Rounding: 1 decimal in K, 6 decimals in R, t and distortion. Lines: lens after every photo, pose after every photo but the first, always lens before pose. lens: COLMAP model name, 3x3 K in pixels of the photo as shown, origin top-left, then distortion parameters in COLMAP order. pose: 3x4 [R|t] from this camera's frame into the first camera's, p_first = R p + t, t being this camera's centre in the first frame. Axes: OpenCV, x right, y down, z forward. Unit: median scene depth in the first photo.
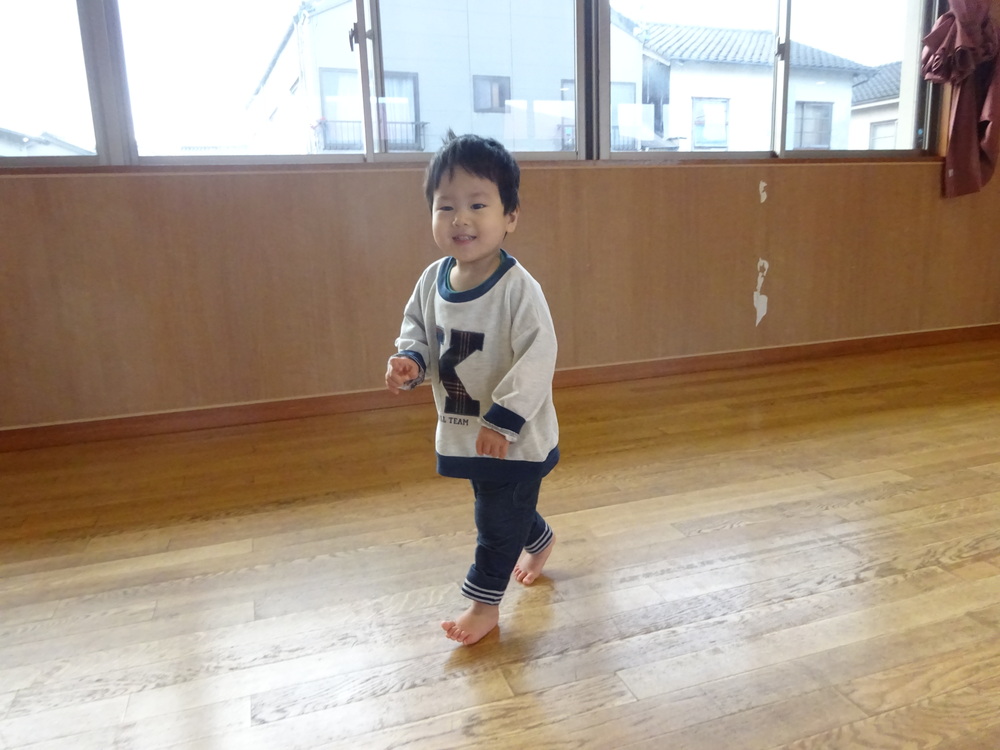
lens RADIAL K [[733.6, 0, 500.0], [0, 733.6, 375.0], [0, 0, 1]] dist [0.006482, -0.020173]
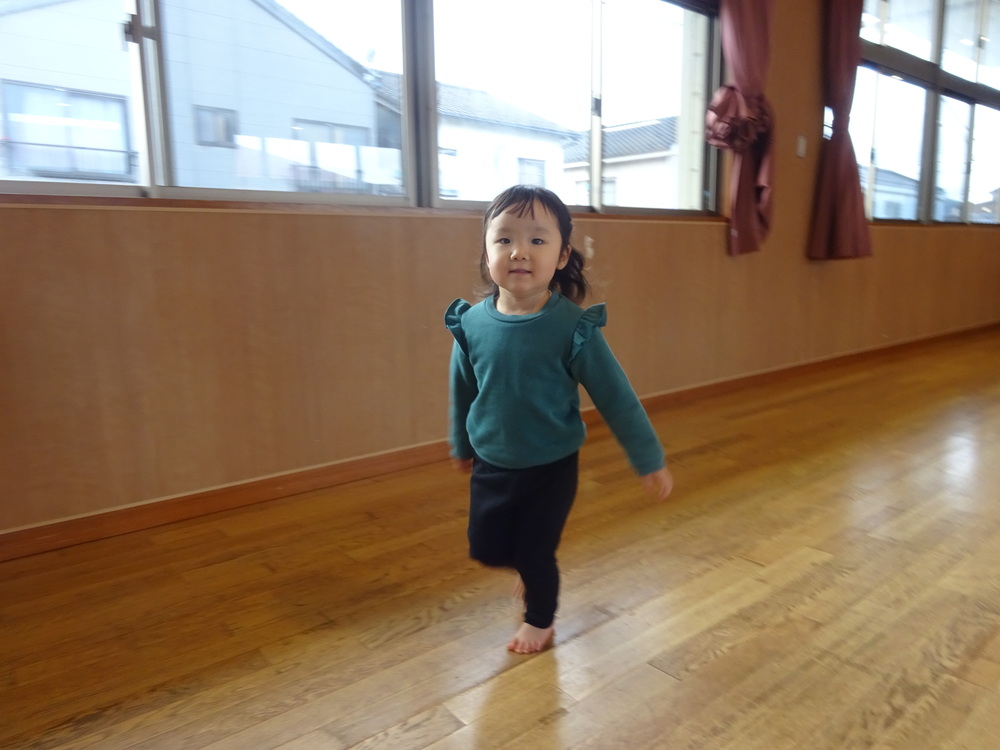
lens RADIAL K [[733.6, 0, 500.0], [0, 733.6, 375.0], [0, 0, 1]] dist [0.006482, -0.020173]
pose [[0.931175, -0.038989, 0.362481, -0.152436], [0.059259, 0.997229, -0.044967, -0.065276], [-0.359724, 0.063352, 0.930906, 0.220595]]
